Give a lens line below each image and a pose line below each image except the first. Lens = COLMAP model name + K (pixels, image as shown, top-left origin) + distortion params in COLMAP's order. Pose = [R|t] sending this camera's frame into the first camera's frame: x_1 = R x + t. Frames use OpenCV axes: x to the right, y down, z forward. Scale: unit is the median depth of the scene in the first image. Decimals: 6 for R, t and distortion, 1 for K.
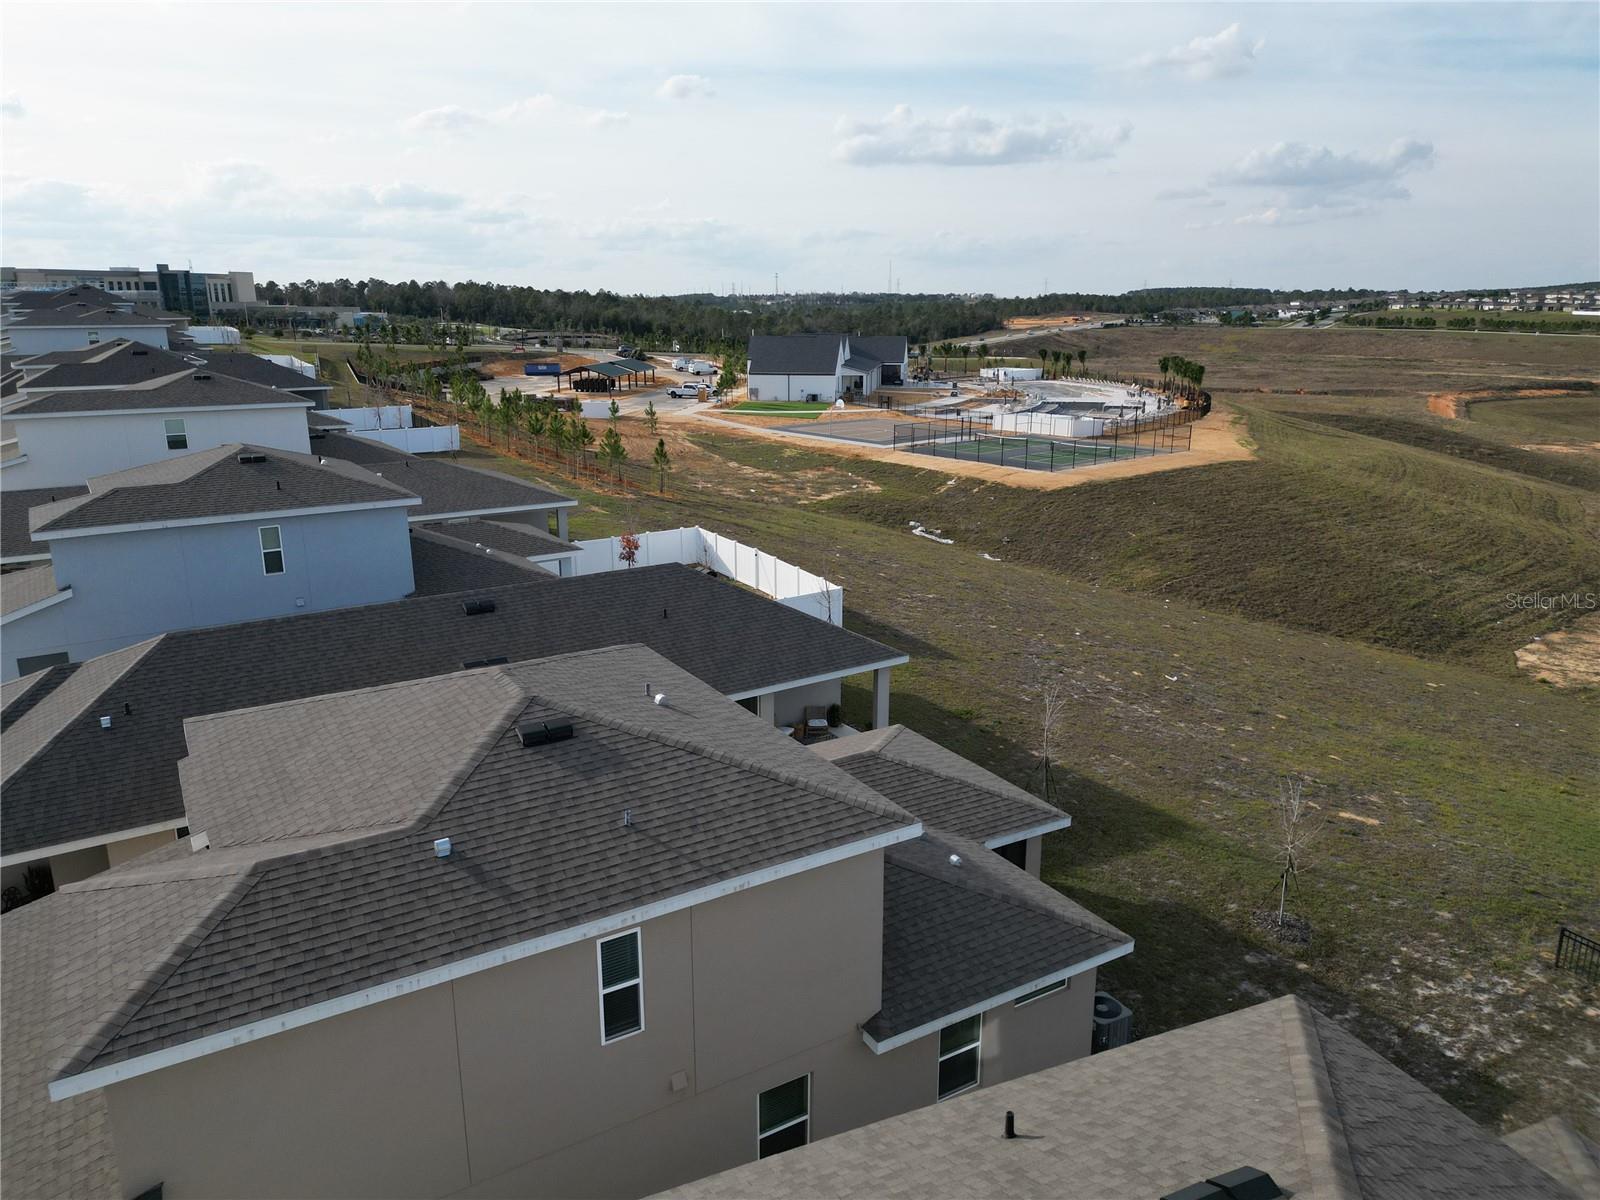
lens RADIAL K [[1117.1, 0, 796.6], [0, 1117.1, 593.9], [0, 0, 1]] dist [0.067138, -0.062099]
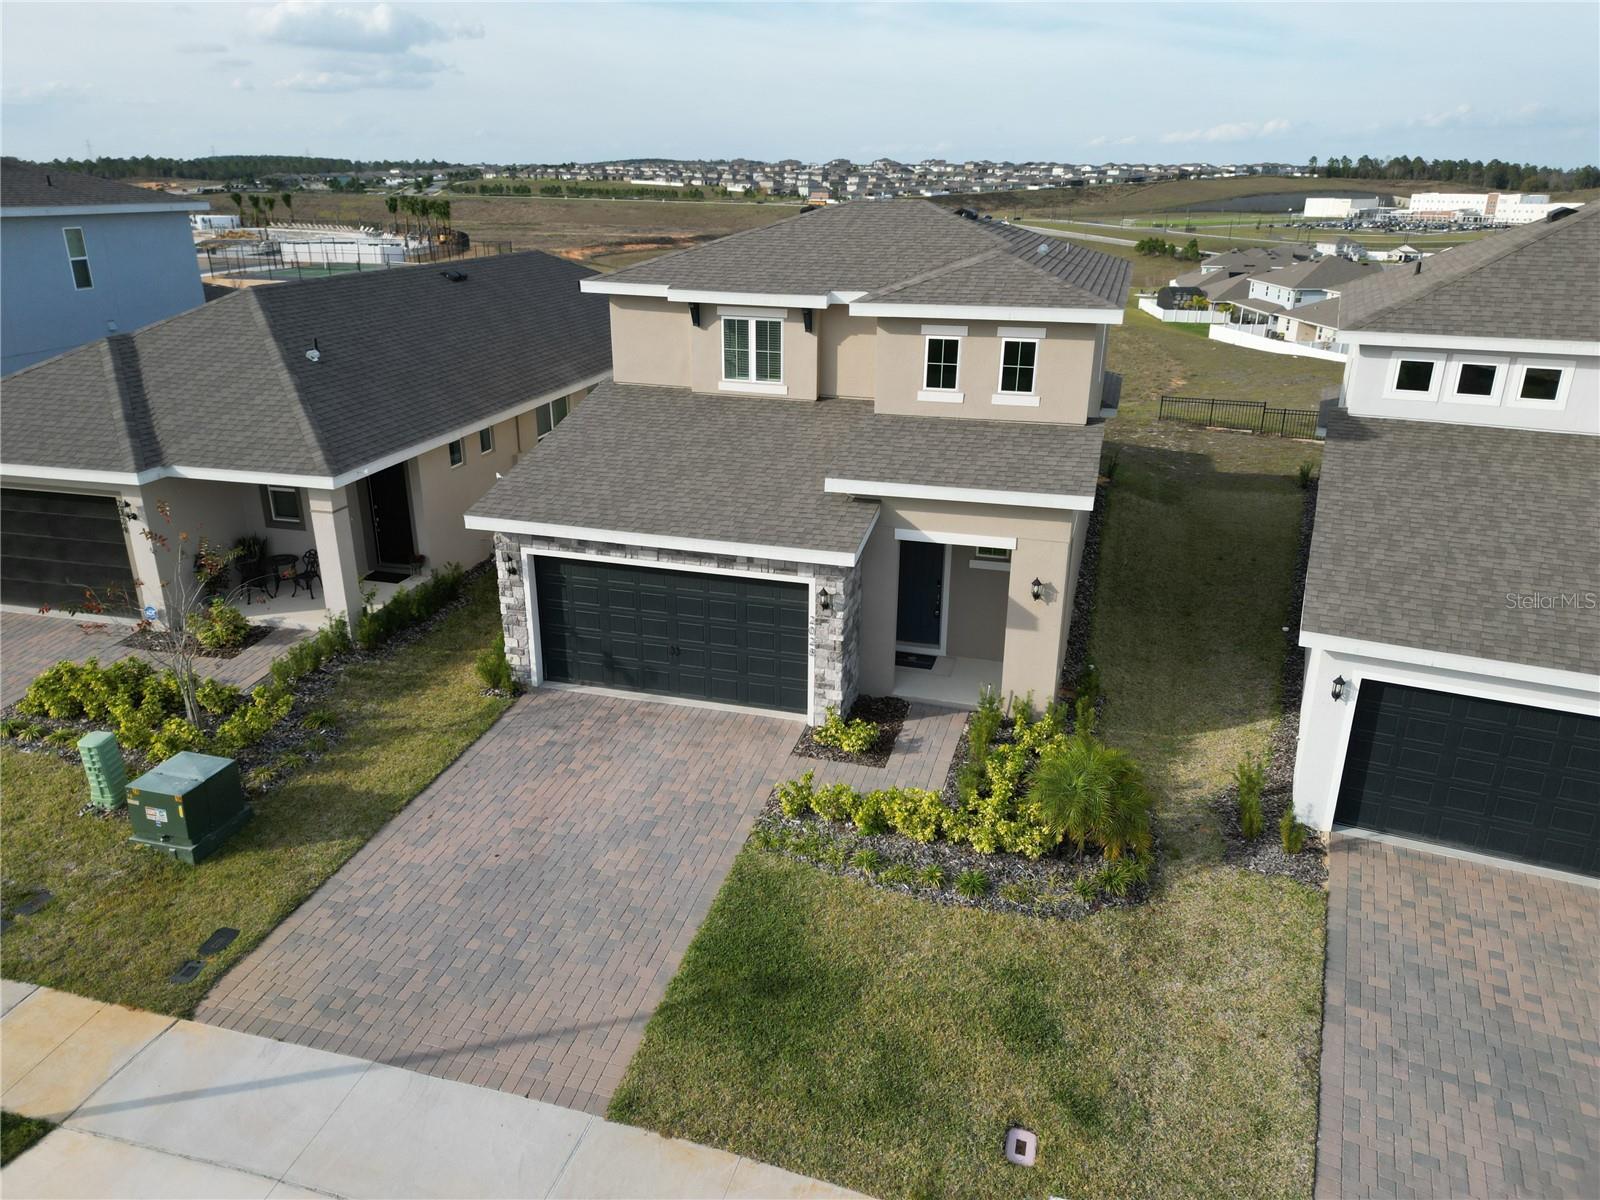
lens RADIAL K [[1117.1, 0, 796.4], [0, 1117.1, 606.1], [0, 0, 1]] dist [0.067138, -0.062099]
pose [[0.737589, -0.237670, 0.632040, -0.126997], [0.166498, 0.971123, 0.170875, 0.029335], [-0.654401, -0.020802, 0.755862, 0.005006]]
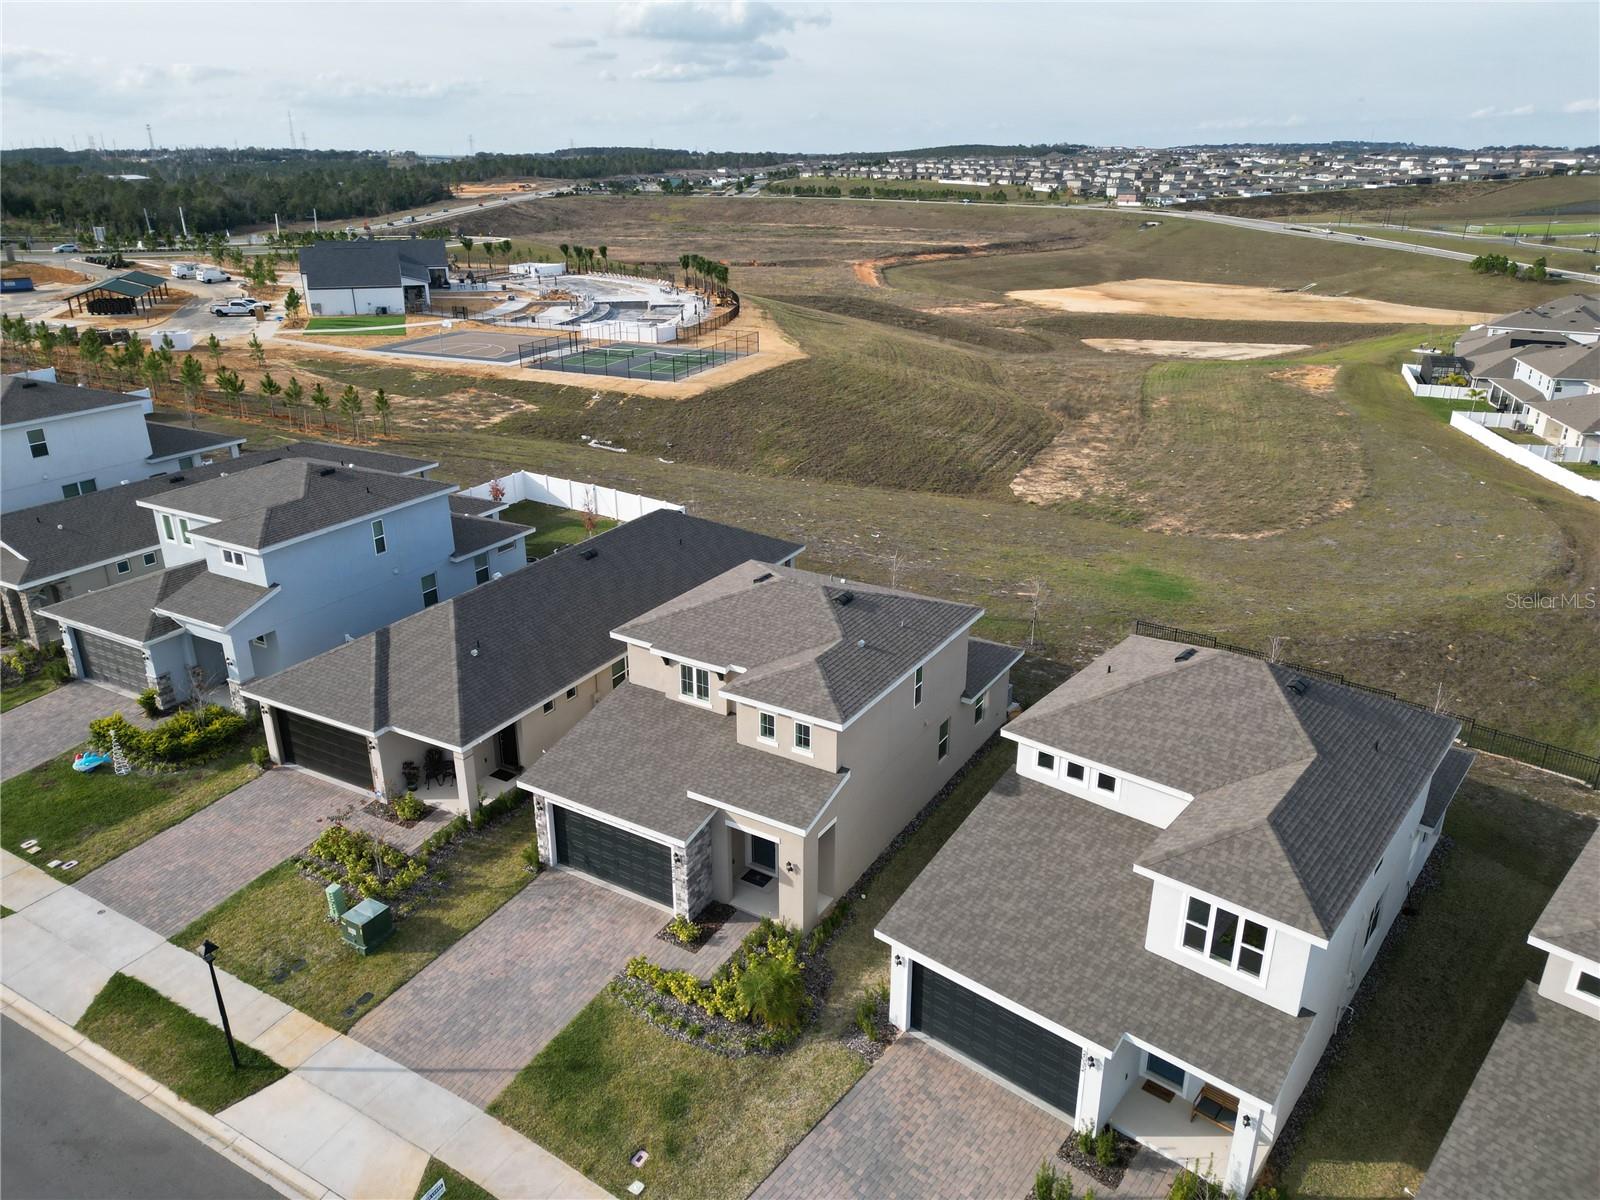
lens RADIAL K [[1117.1, 0, 798.0], [0, 1117.1, 598.1], [0, 0, 1]] dist [0.067138, -0.062099]
pose [[0.887786, -0.167340, 0.428758, -0.118096], [0.115668, 0.982784, 0.144069, -0.020270], [-0.445485, -0.078309, 0.891858, -0.092830]]
